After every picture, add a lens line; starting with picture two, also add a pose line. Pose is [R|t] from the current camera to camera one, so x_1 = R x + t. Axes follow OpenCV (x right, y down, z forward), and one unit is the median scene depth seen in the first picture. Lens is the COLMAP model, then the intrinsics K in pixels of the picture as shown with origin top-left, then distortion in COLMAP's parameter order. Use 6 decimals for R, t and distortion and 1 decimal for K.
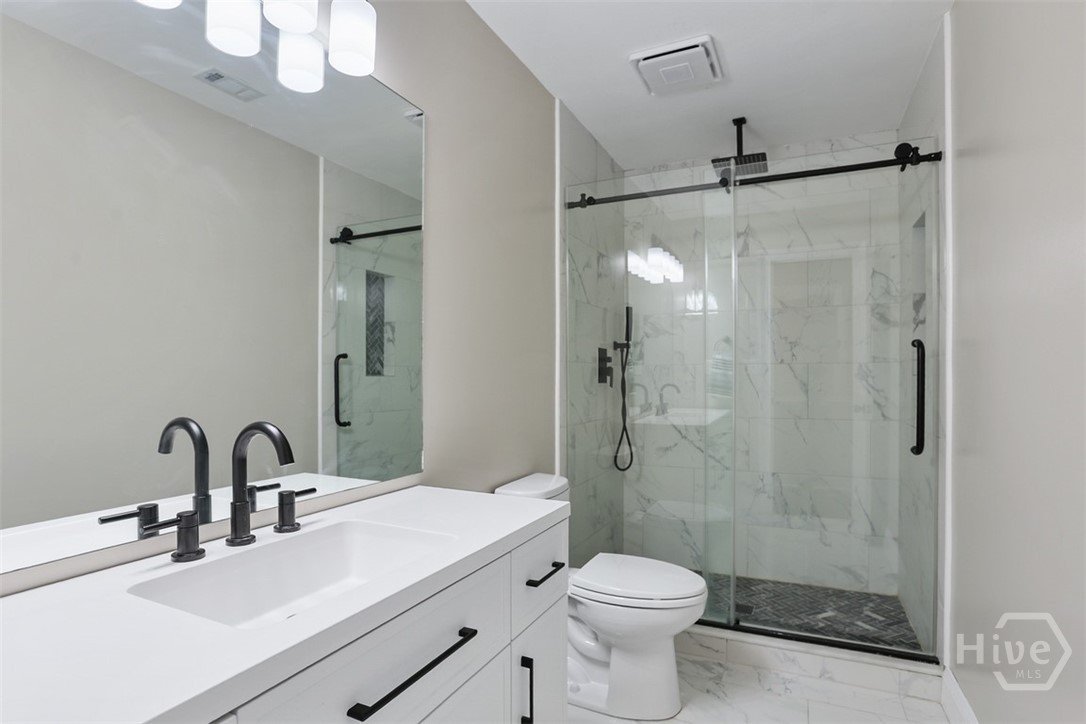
lens RADIAL K [[543.5, 0, 548.2], [0, 543.5, 373.0], [0, 0, 1]] dist [-0.068258, 0.035642]
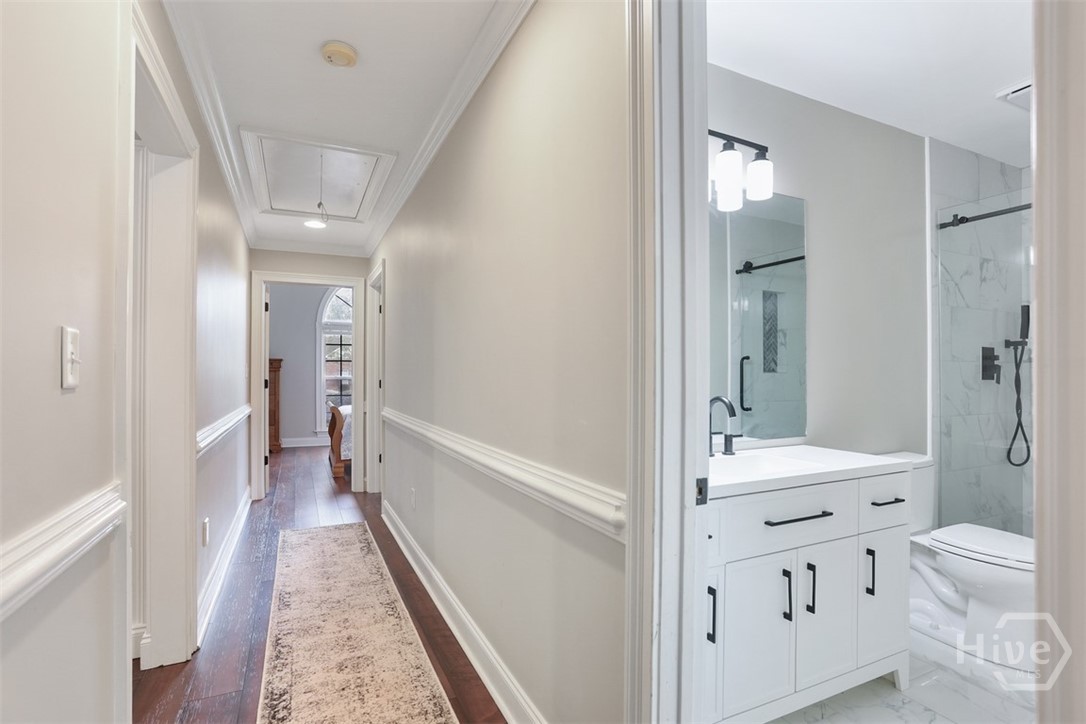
lens RADIAL K [[543.5, 0, 548.2], [0, 543.5, 373.0], [0, 0, 1]] dist [-0.068258, 0.035642]
pose [[0.769831, 0.001366, -0.638246, 0.093857], [0.003634, 0.999972, 0.006522, -0.004639], [0.638237, -0.007340, 0.769805, -0.342914]]
